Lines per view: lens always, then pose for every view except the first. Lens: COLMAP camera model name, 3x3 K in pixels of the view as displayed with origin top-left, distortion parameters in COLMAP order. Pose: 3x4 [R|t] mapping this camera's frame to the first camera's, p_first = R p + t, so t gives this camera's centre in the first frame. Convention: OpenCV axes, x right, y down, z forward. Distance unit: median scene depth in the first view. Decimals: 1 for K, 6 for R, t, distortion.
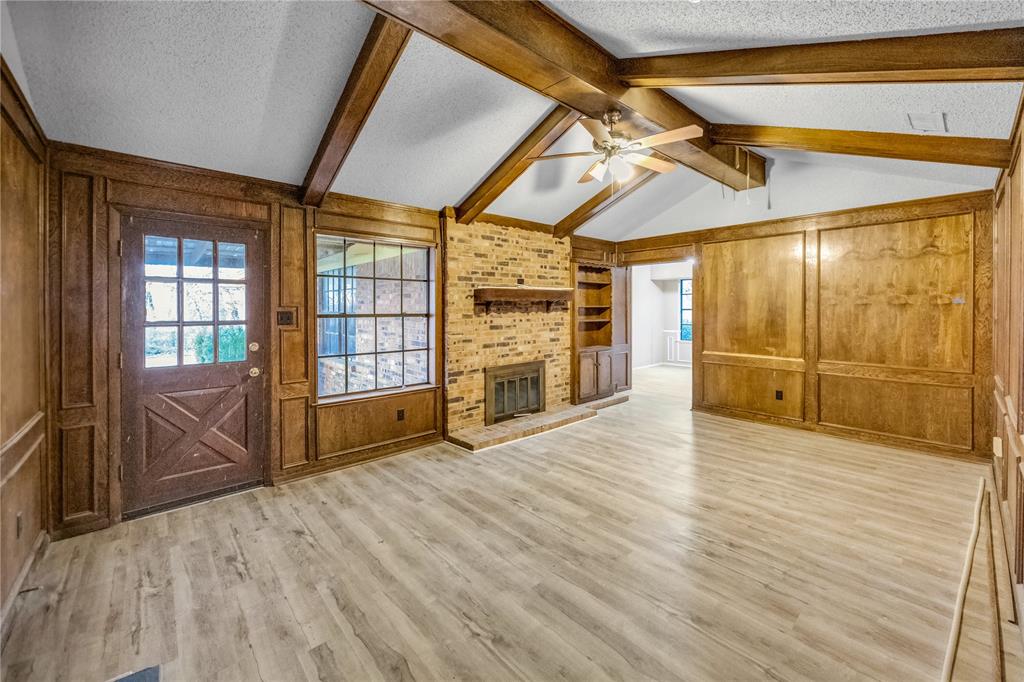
lens RADIAL K [[407.3, 0, 515.5], [0, 407.3, 308.2], [0, 0, 1]] dist [-0.000406, -0.000045]
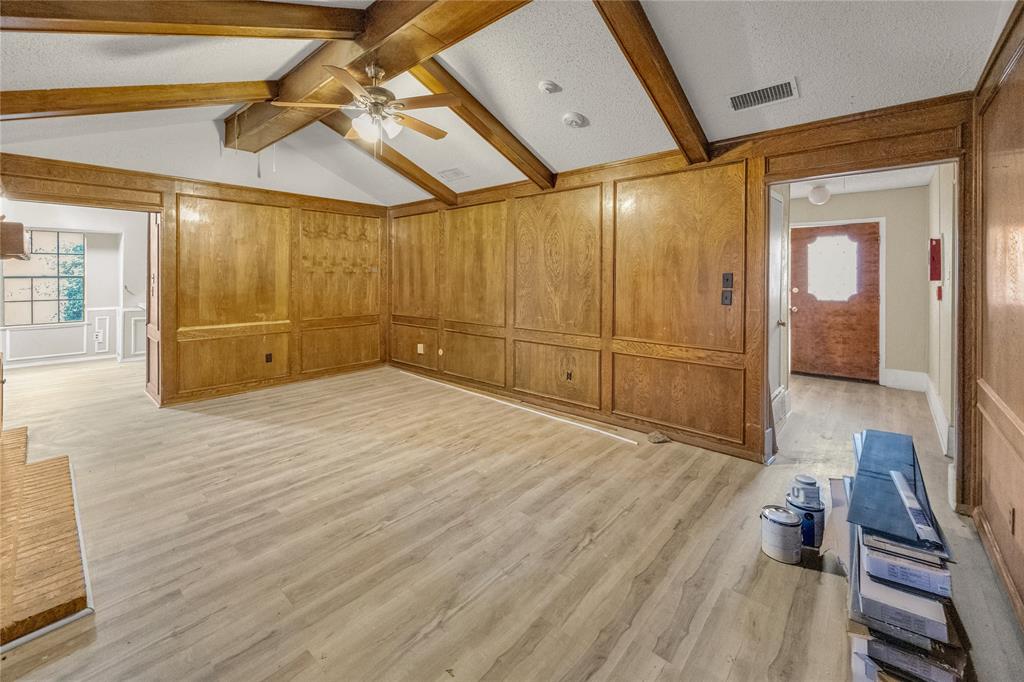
lens RADIAL K [[416.7, 0, 502.0], [0, 416.7, 278.5], [0, 0, 1]] dist [-0.000057, 0.000142]
pose [[-0.098849, -0.003836, 0.995095, -0.674104], [0.001198, 0.999991, 0.003974, 0.007418], [-0.995102, 0.001585, -0.098843, 0.717553]]
